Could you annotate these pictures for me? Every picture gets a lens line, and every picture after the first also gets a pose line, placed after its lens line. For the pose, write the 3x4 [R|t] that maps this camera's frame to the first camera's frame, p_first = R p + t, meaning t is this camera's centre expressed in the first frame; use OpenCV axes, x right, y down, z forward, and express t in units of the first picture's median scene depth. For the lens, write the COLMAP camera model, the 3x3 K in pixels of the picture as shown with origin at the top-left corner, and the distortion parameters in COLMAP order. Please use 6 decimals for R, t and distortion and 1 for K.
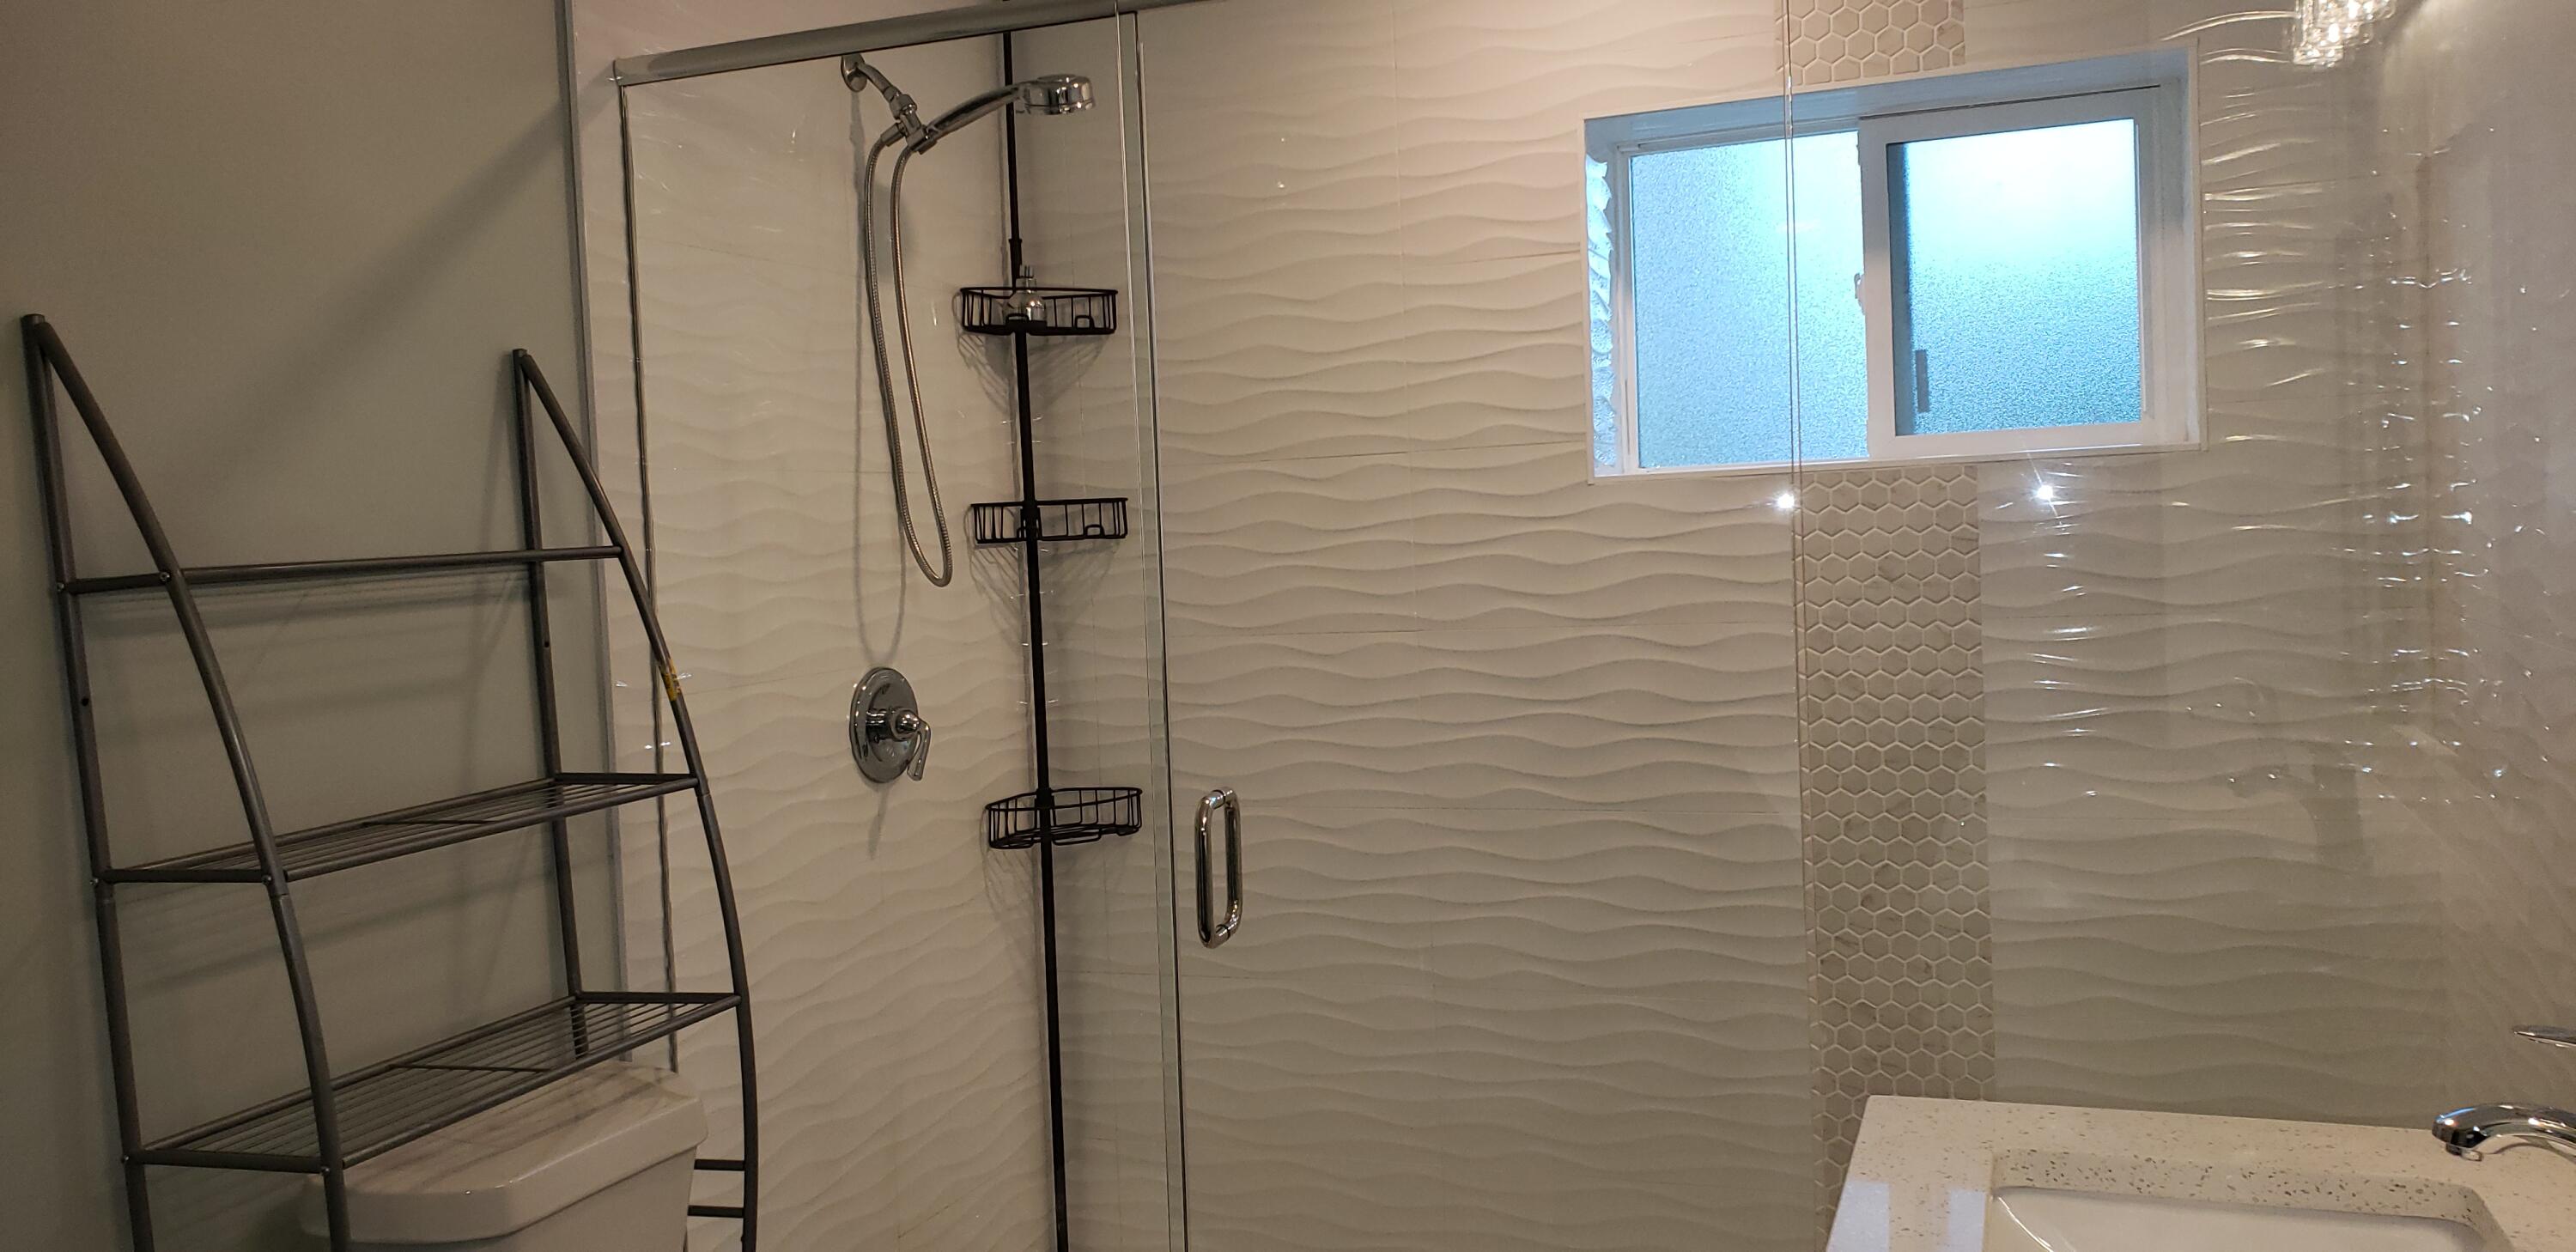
lens RADIAL K [[1920.7, 0, 1218.0], [0, 1920.7, 590.1], [0, 0, 1]] dist [0.001564, -0.009123]
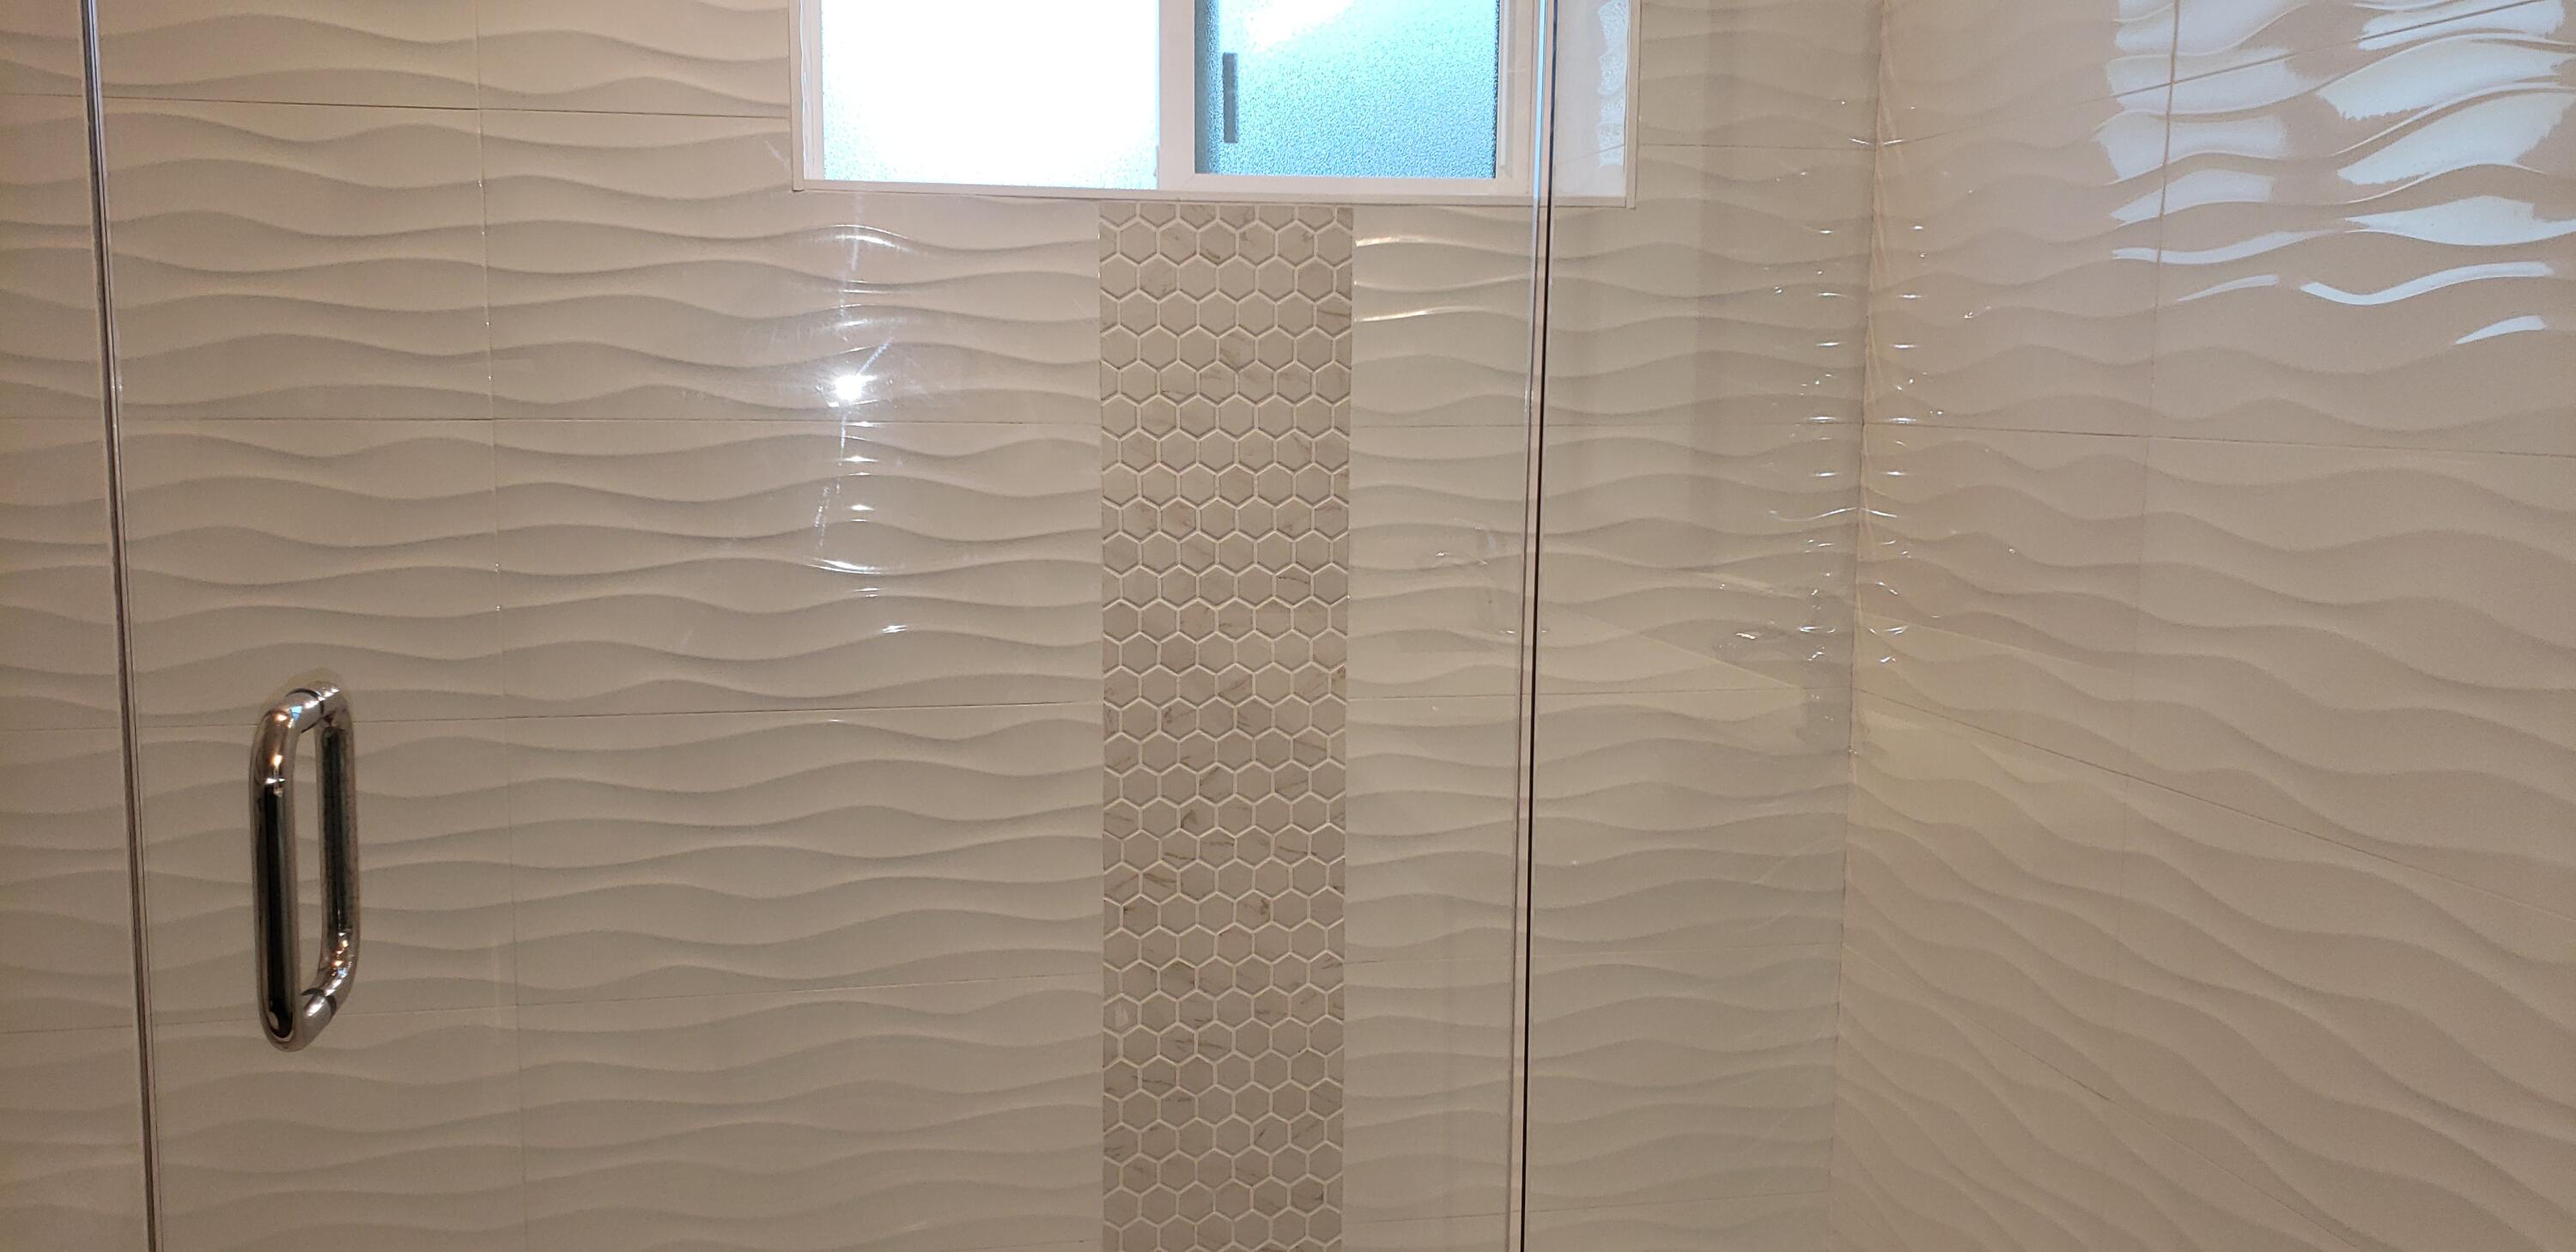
lens RADIAL K [[2033.7, 0, 1224.1], [0, 2033.7, 621.1], [0, 0, 1]] dist [0.052728, -0.050062]
pose [[0.822201, -0.012325, 0.569064, -0.077880], [-0.030310, 0.997399, 0.065394, 0.038878], [-0.568390, -0.071016, 0.819689, 0.383887]]
